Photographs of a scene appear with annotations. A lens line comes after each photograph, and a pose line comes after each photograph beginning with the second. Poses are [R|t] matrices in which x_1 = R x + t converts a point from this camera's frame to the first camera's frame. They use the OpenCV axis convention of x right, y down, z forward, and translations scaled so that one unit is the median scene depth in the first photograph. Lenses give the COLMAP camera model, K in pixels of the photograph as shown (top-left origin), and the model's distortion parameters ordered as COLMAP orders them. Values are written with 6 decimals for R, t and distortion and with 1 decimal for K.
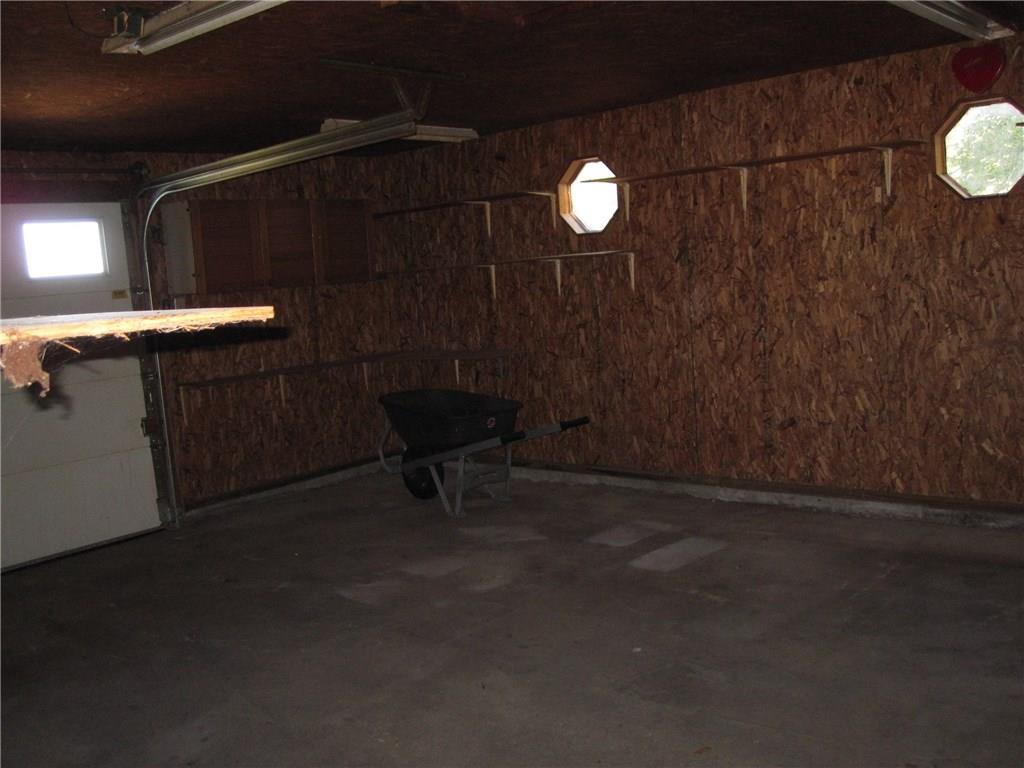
lens RADIAL K [[1000.3, 0, 516.6], [0, 1000.3, 388.9], [0, 0, 1]] dist [-0.070014, 0.020699]
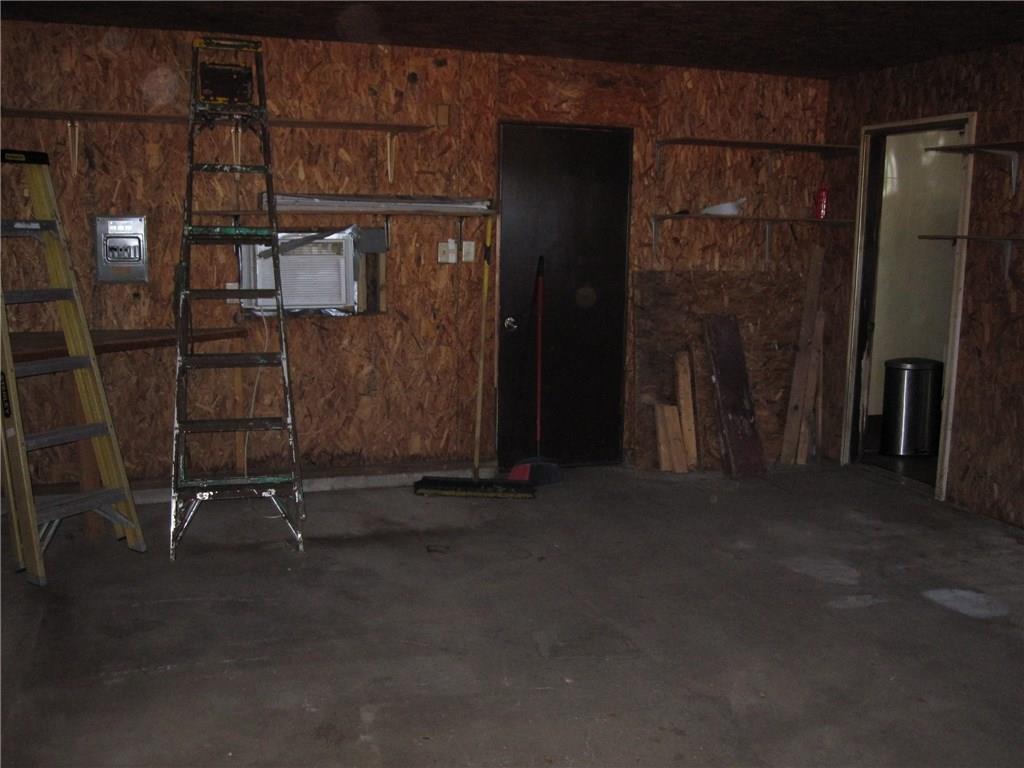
lens RADIAL K [[1000.3, 0, 516.6], [0, 1000.3, 388.9], [0, 0, 1]] dist [-0.070014, 0.020699]
pose [[-0.852747, -0.028309, 0.521557, -0.274437], [0.113003, 0.964883, 0.237131, -0.184077], [-0.509955, 0.261150, -0.819602, 1.612105]]
